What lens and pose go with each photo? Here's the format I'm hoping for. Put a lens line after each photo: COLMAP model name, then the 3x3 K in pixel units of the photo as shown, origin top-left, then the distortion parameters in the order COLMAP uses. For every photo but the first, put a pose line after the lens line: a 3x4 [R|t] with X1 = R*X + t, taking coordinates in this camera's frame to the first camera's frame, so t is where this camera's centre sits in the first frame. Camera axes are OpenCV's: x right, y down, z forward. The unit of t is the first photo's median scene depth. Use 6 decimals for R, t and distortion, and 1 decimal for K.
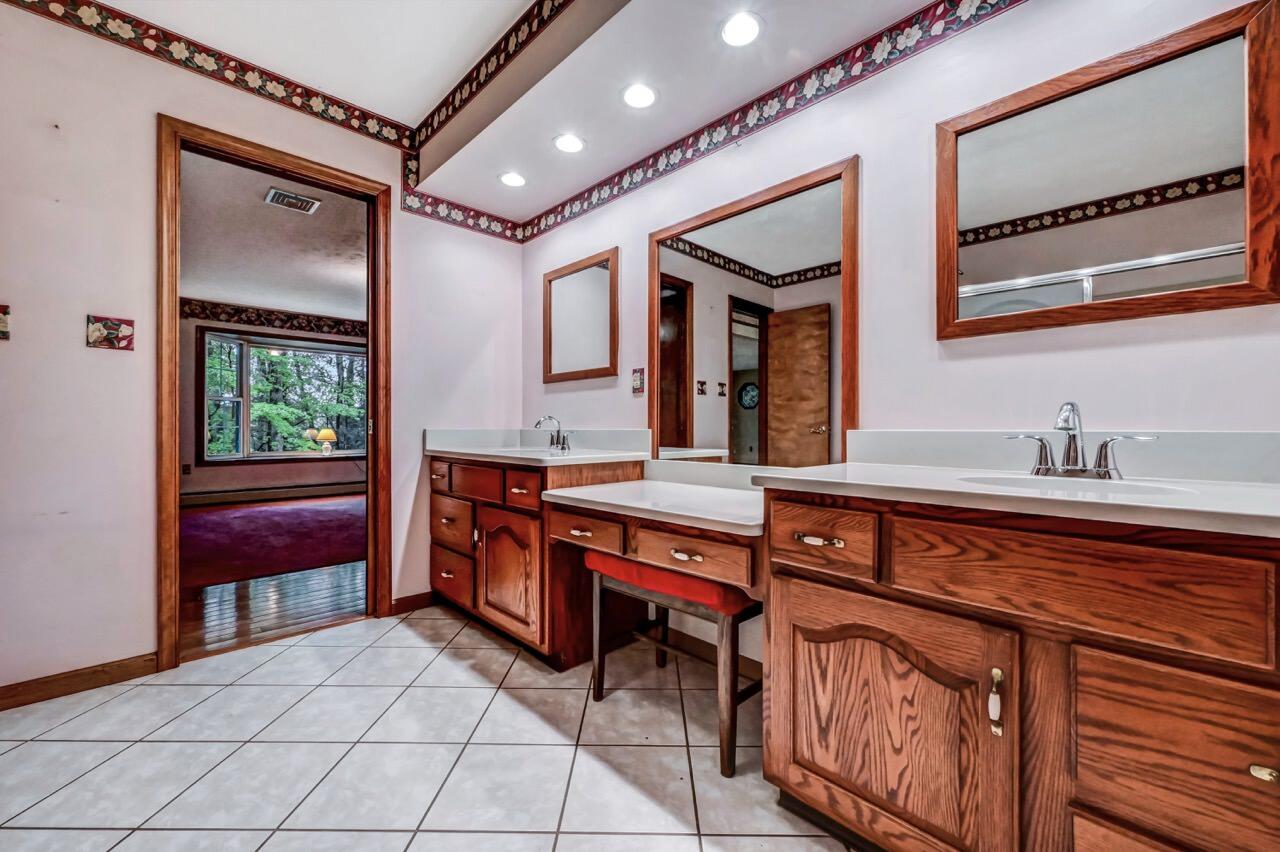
lens RADIAL K [[507.2, 0, 646.0], [0, 507.2, 424.2], [0, 0, 1]] dist [-0.001143, -0.000111]
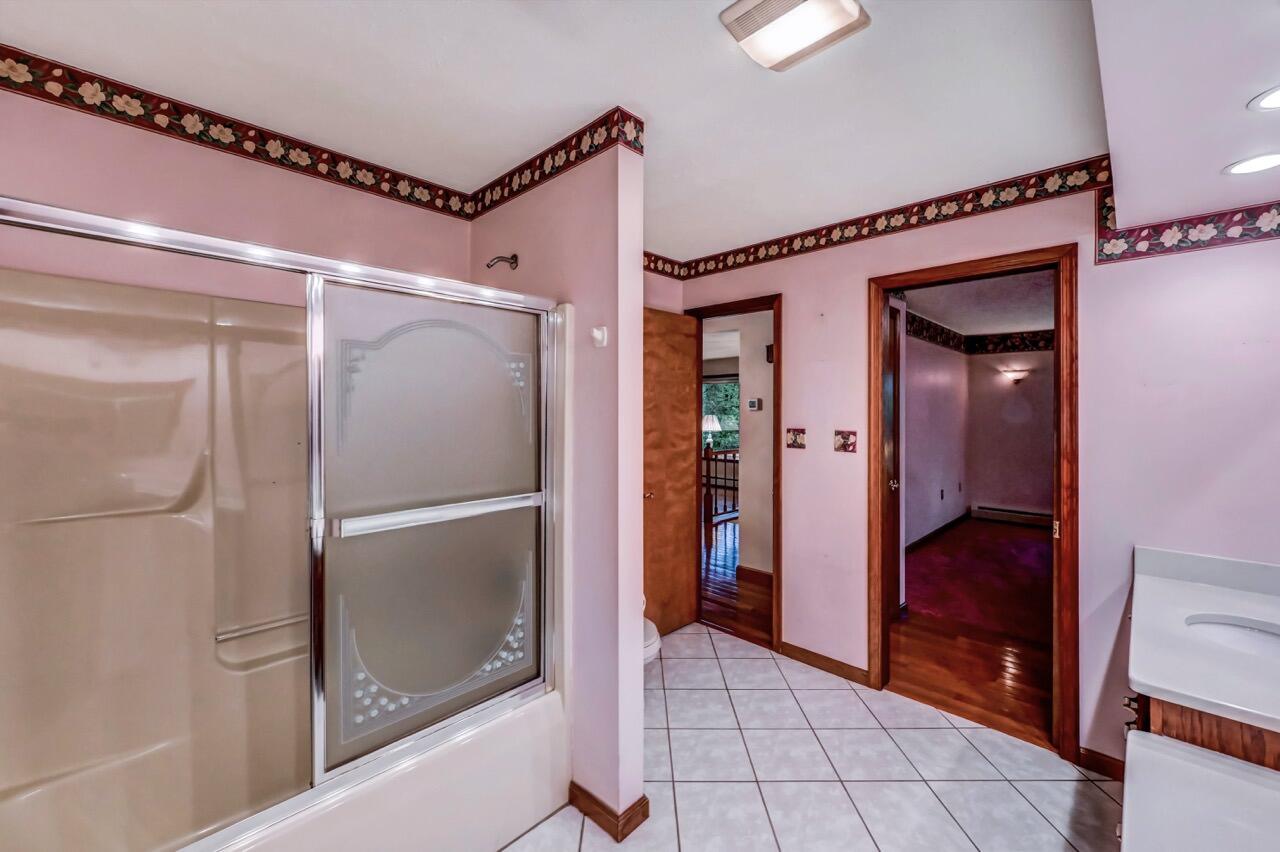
lens RADIAL K [[515.8, 0, 643.2], [0, 515.8, 409.5], [0, 0, 1]] dist [-0.001959, -0.000150]
pose [[0.018556, 0.000557, -0.999828, 0.313434], [0.001180, 0.999999, 0.000579, -0.196258], [0.999827, -0.001191, 0.018555, 0.272871]]
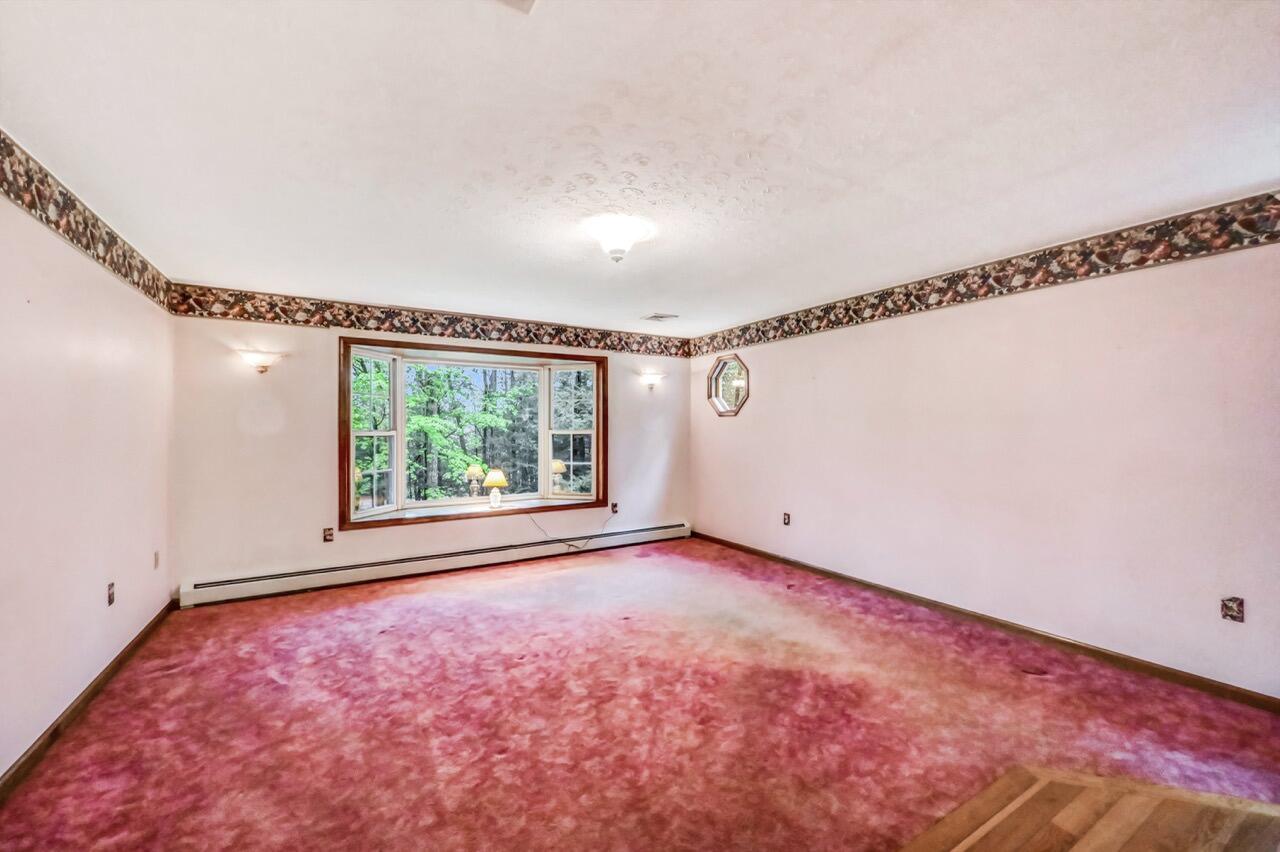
lens RADIAL K [[510.3, 0, 640.4], [0, 510.3, 422.2], [0, 0, 1]] dist [-0.002453, -0.000286]
pose [[0.971442, -0.003480, -0.237251, -0.682961], [0.002488, 0.999987, -0.004479, -0.157088], [0.237263, 0.003761, 0.971438, 0.908716]]
